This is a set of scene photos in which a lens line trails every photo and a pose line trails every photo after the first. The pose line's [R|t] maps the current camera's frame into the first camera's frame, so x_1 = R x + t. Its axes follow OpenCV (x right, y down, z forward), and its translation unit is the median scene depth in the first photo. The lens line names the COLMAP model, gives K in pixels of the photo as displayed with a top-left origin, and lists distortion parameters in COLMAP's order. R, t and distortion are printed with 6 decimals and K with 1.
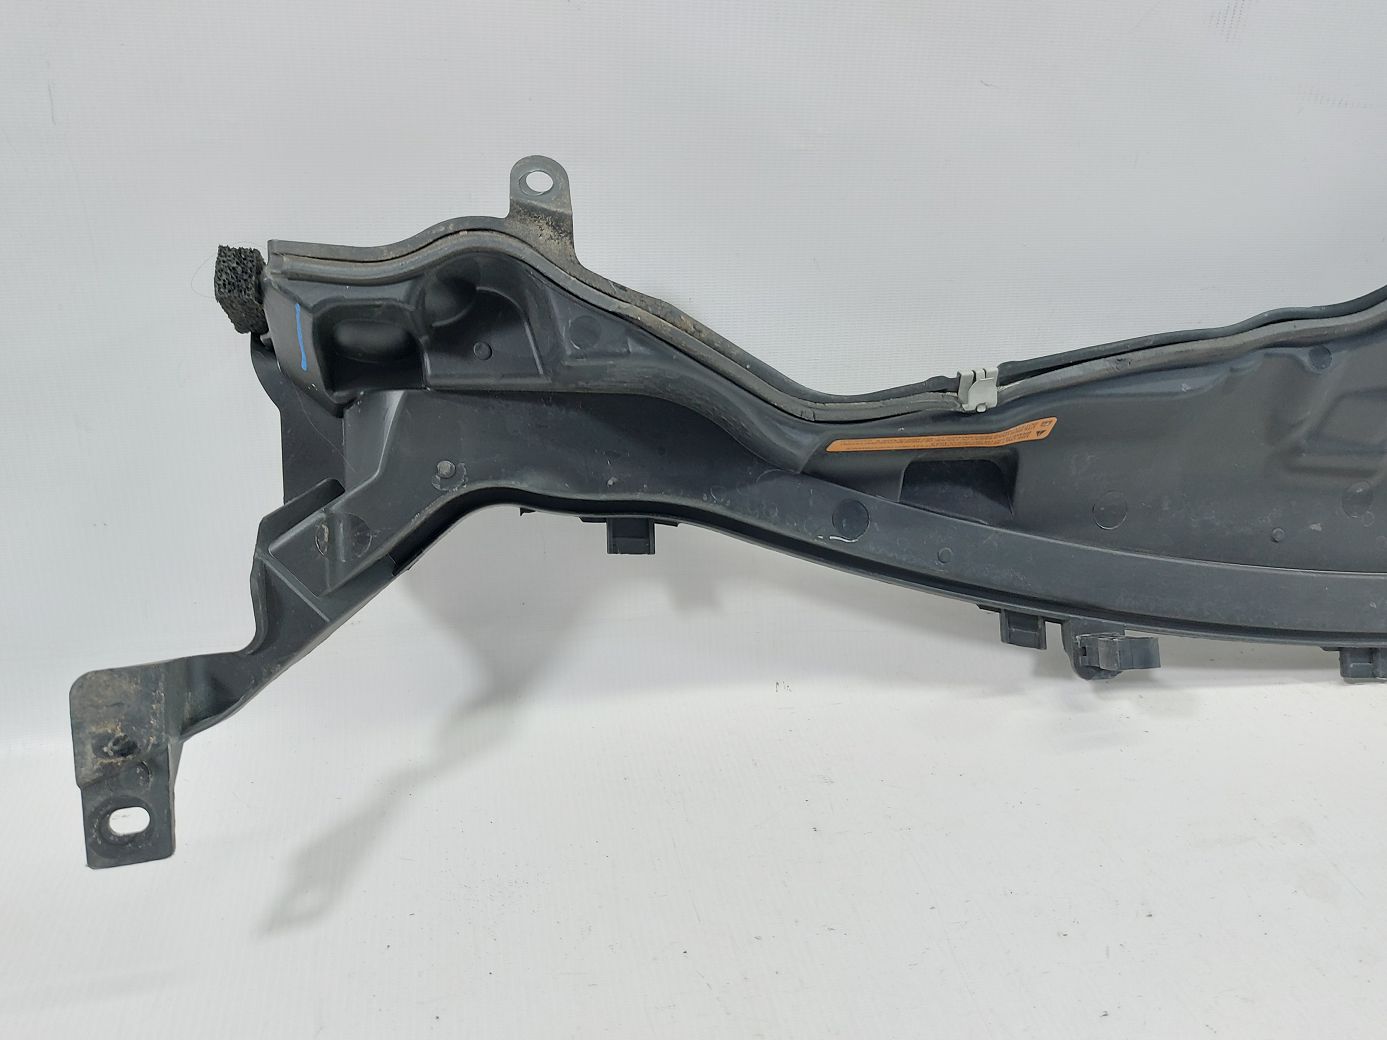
lens RADIAL K [[1048.7, 0, 693.5], [0, 1048.7, 520.0], [0, 0, 1]] dist [0.074691, -0.141700]
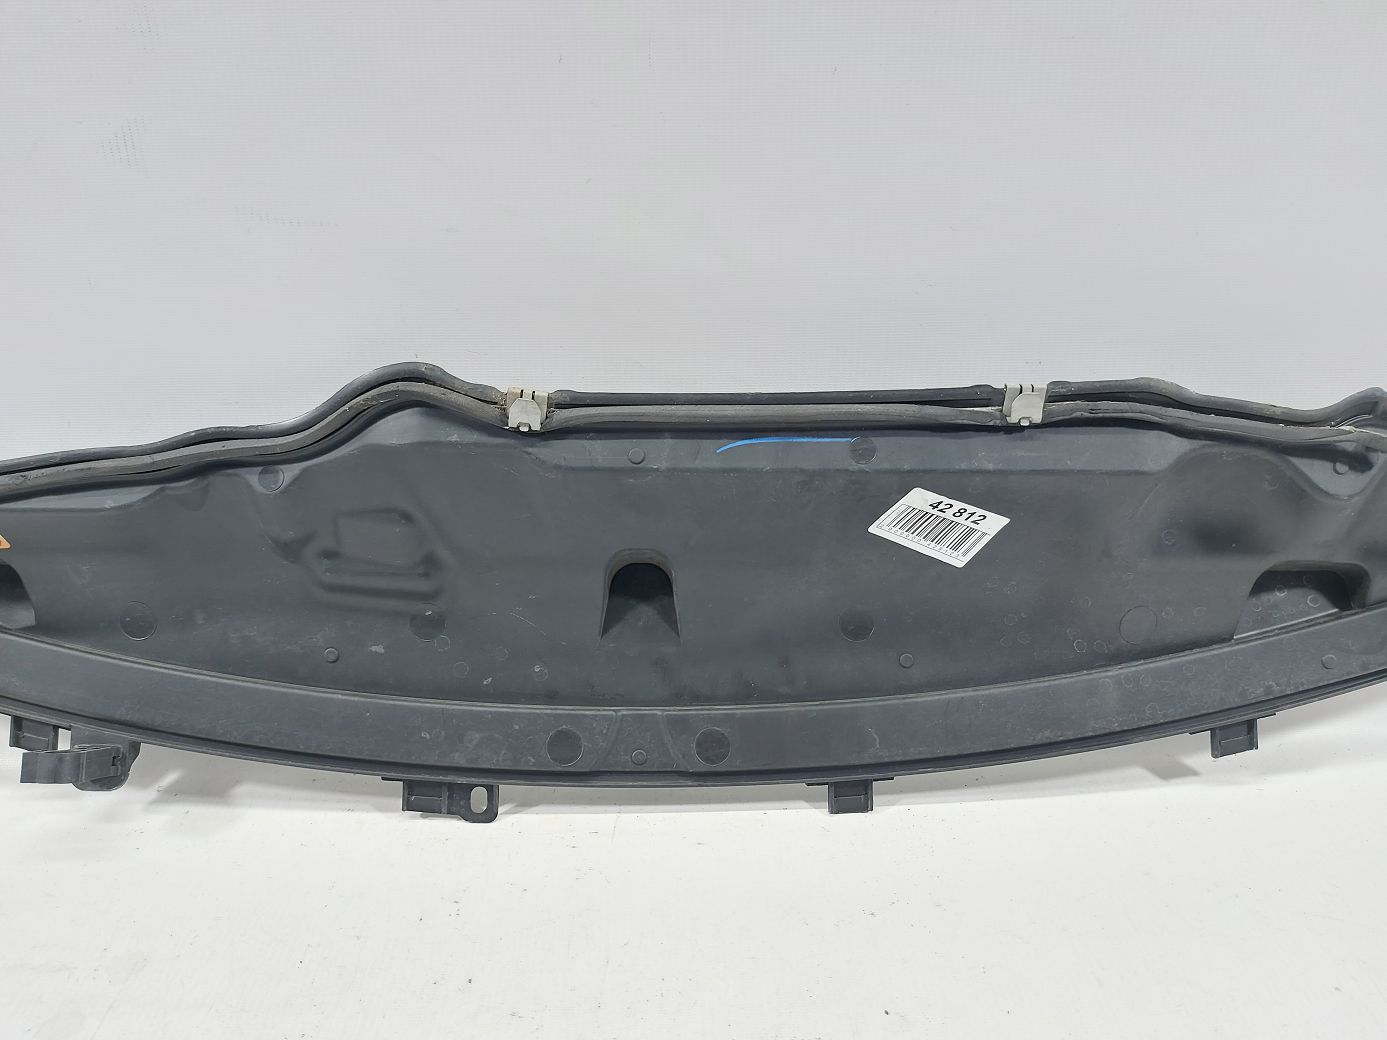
lens RADIAL K [[1048.7, 0, 693.5], [0, 1048.7, 520.0], [0, 0, 1]] dist [0.074691, -0.141700]
pose [[0.985121, 0.038663, -0.167455, 1.218455], [-0.047944, 0.997509, -0.051741, -0.088229], [0.165038, 0.058999, 0.984521, 0.109602]]
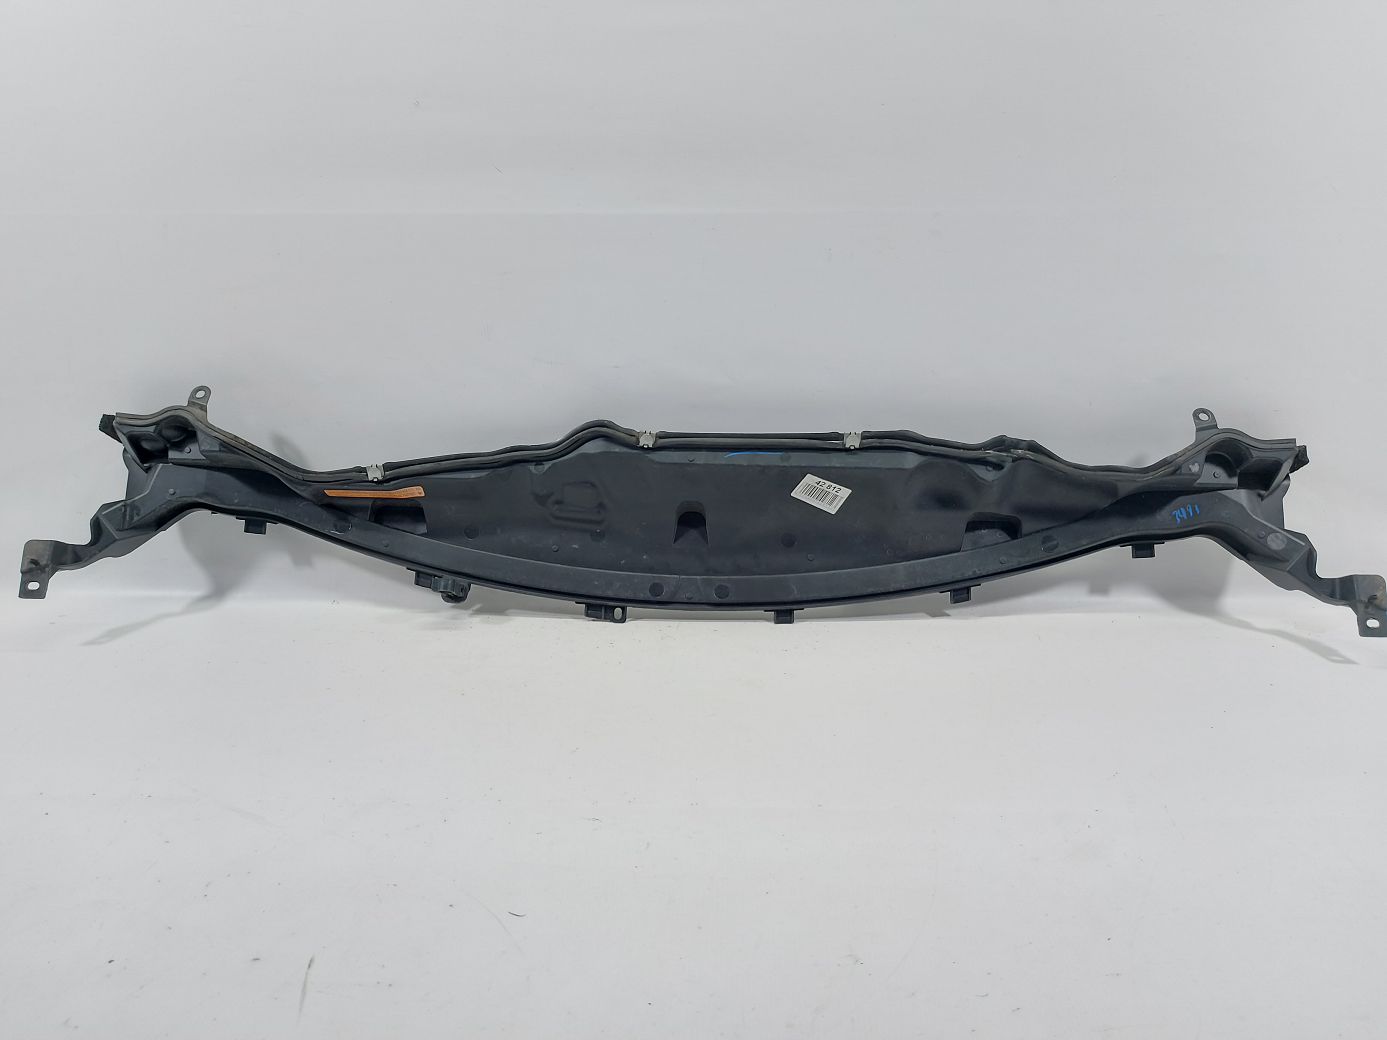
lens RADIAL K [[1048.7, 0, 693.5], [0, 1048.7, 520.0], [0, 0, 1]] dist [0.074691, -0.141700]
pose [[0.974712, 0.040691, -0.219731, 1.540524], [-0.071754, 0.988204, -0.135296, 0.271509], [0.211634, 0.147641, 0.966133, -1.245513]]
